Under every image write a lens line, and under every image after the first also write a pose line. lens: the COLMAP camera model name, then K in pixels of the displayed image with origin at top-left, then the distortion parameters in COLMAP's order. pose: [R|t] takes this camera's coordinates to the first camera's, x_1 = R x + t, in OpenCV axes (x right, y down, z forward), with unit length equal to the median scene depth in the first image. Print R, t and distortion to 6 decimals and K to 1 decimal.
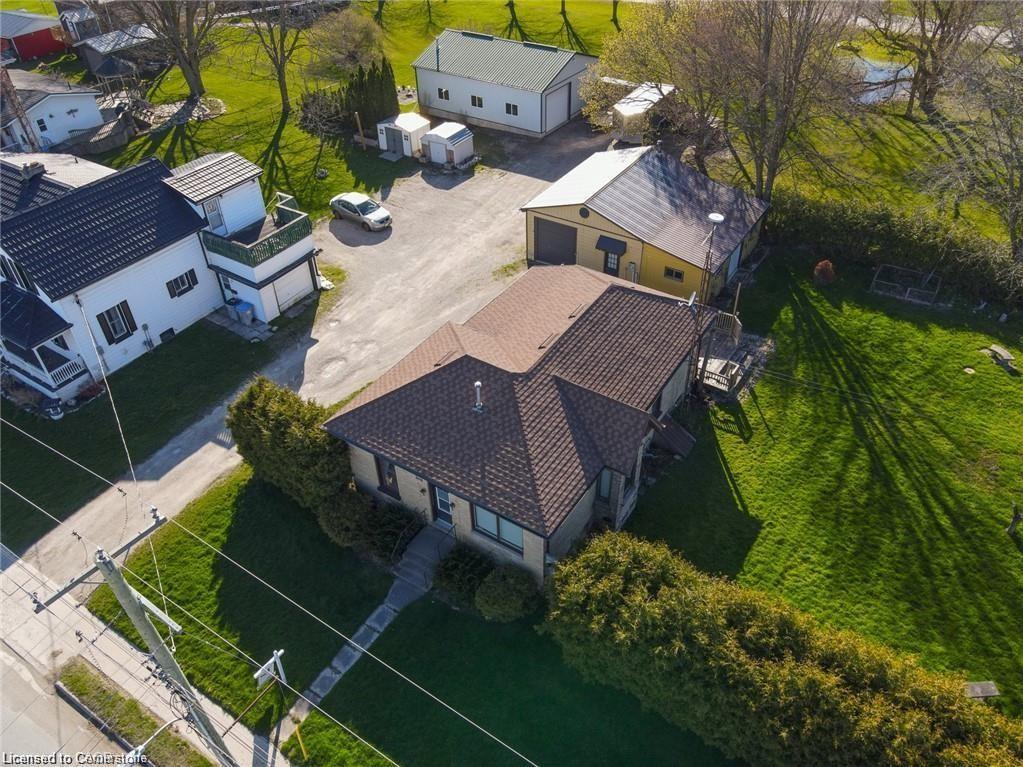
lens RADIAL K [[751.0, 0, 517.4], [0, 751.0, 381.3], [0, 0, 1]] dist [-0.001790, 0.021583]
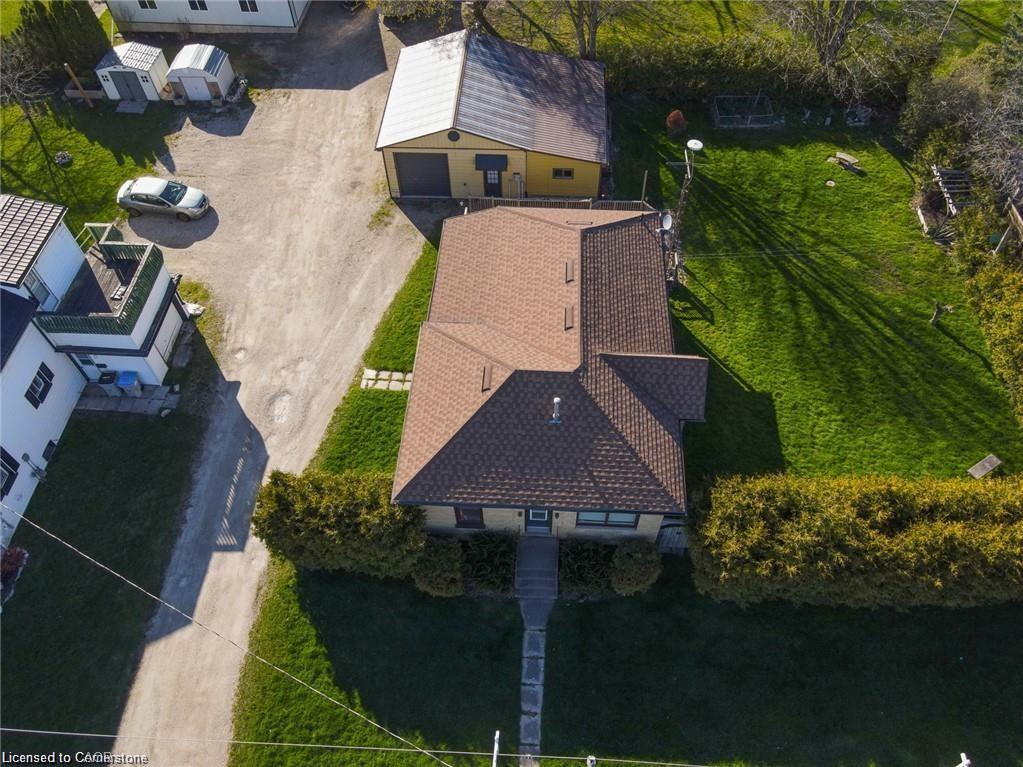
lens RADIAL K [[751.0, 0, 516.7], [0, 751.0, 379.5], [0, 0, 1]] dist [-0.001790, 0.021583]
pose [[0.869724, -0.394586, 0.296447, -0.238237], [0.313138, 0.905457, 0.286516, -0.199651], [-0.381476, -0.156361, 0.911058, 0.097049]]
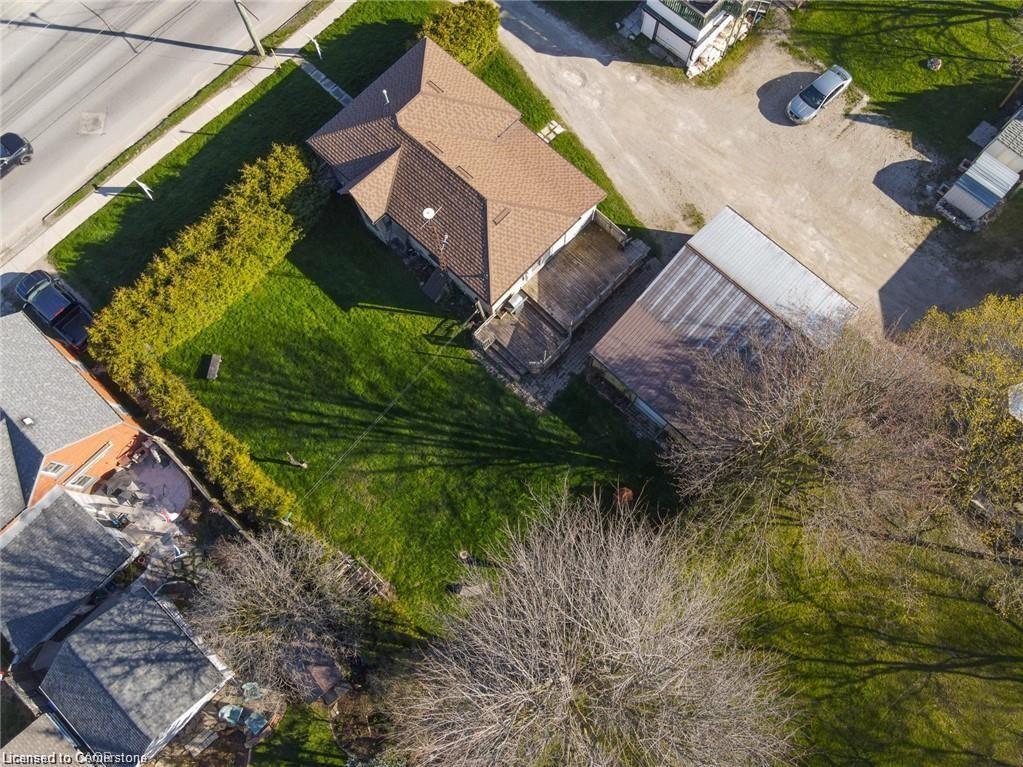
lens RADIAL K [[751.0, 0, 515.7], [0, 751.0, 381.1], [0, 0, 1]] dist [-0.001790, 0.021583]
pose [[-0.188539, 0.950731, -0.246097, 0.564083], [-0.614456, 0.081281, 0.784753, -0.885289], [0.766092, 0.299172, 0.568858, 0.312591]]
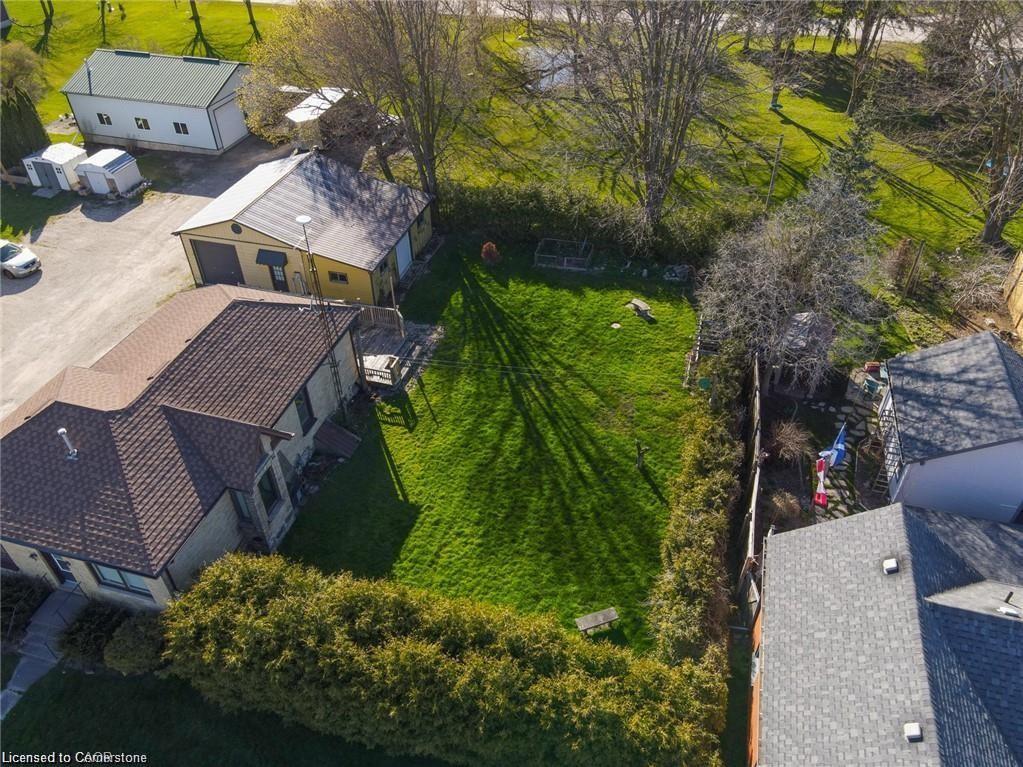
lens RADIAL K [[751.0, 0, 514.3], [0, 751.0, 383.2], [0, 0, 1]] dist [-0.001790, 0.021583]
pose [[0.956749, -0.180261, 0.228335, 0.179961], [0.180707, 0.983351, 0.019133, 0.018715], [-0.227982, 0.022956, 0.973395, -0.021346]]
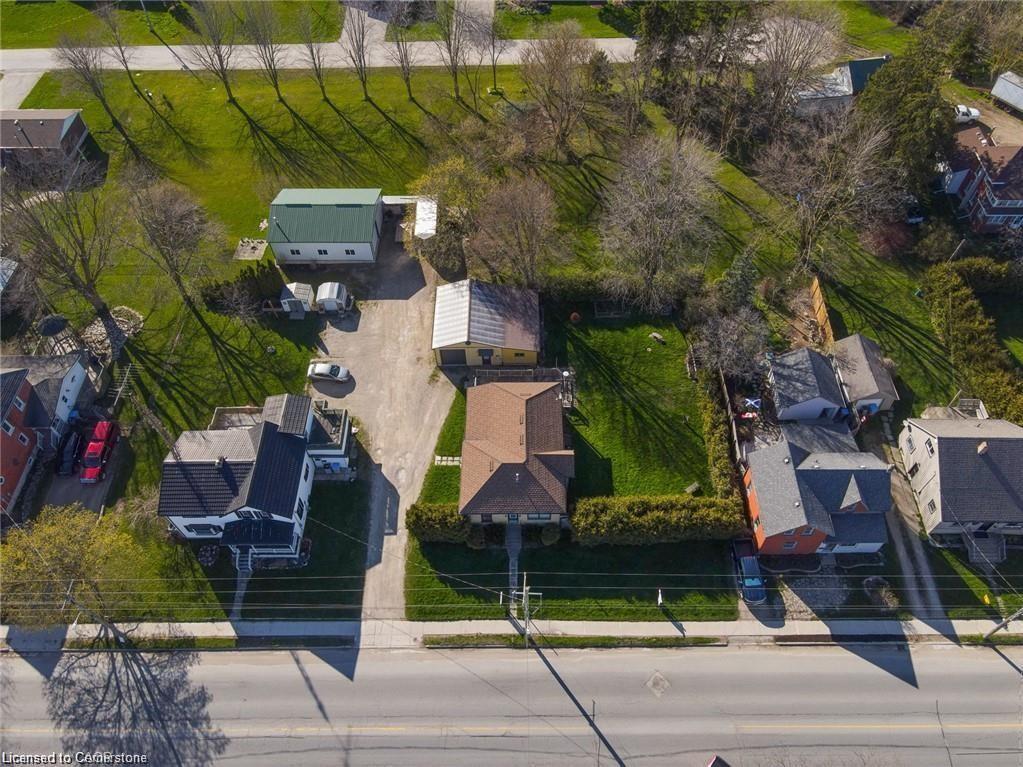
lens RADIAL K [[751.0, 0, 516.1], [0, 751.0, 380.9], [0, 0, 1]] dist [-0.001790, 0.021583]
pose [[0.844436, -0.432453, 0.316089, -0.486040], [0.345528, 0.890675, 0.295482, -0.696232], [-0.409315, -0.140298, 0.901542, -0.873291]]
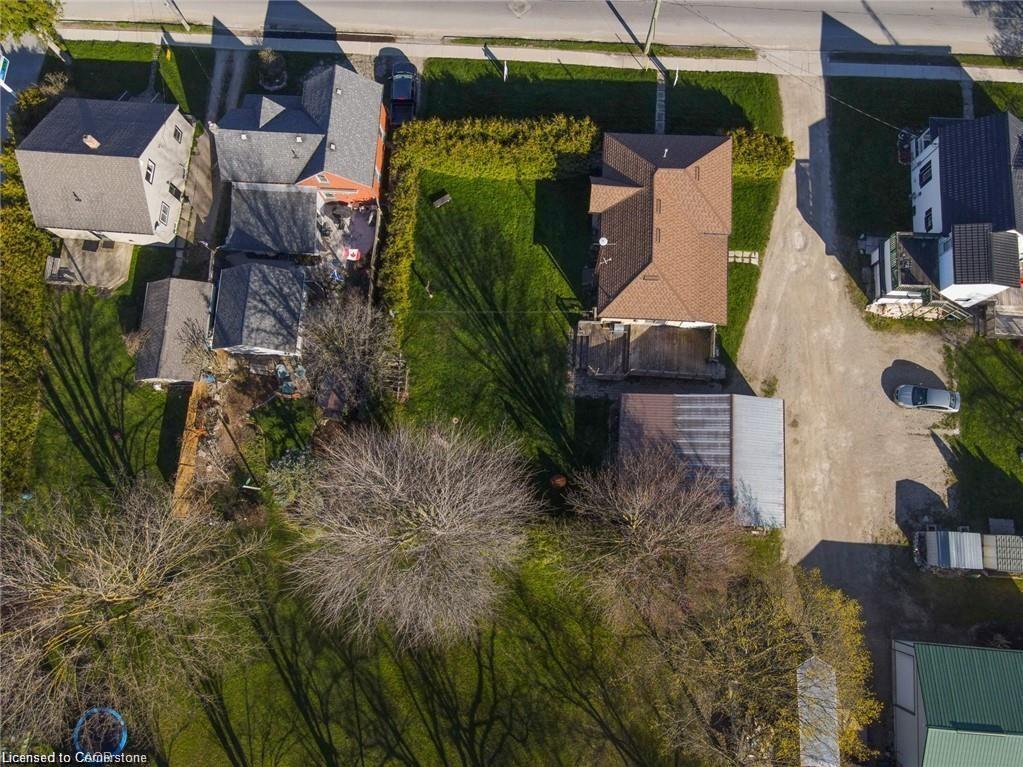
lens RADIAL K [[751.0, 0, 517.1], [0, 751.0, 379.5], [0, 0, 1]] dist [-0.001790, 0.021583]
pose [[-0.871834, 0.486736, -0.054719, 0.485925], [-0.280006, -0.403623, 0.871025, -1.292830], [0.401873, 0.774711, 0.488181, 0.185233]]
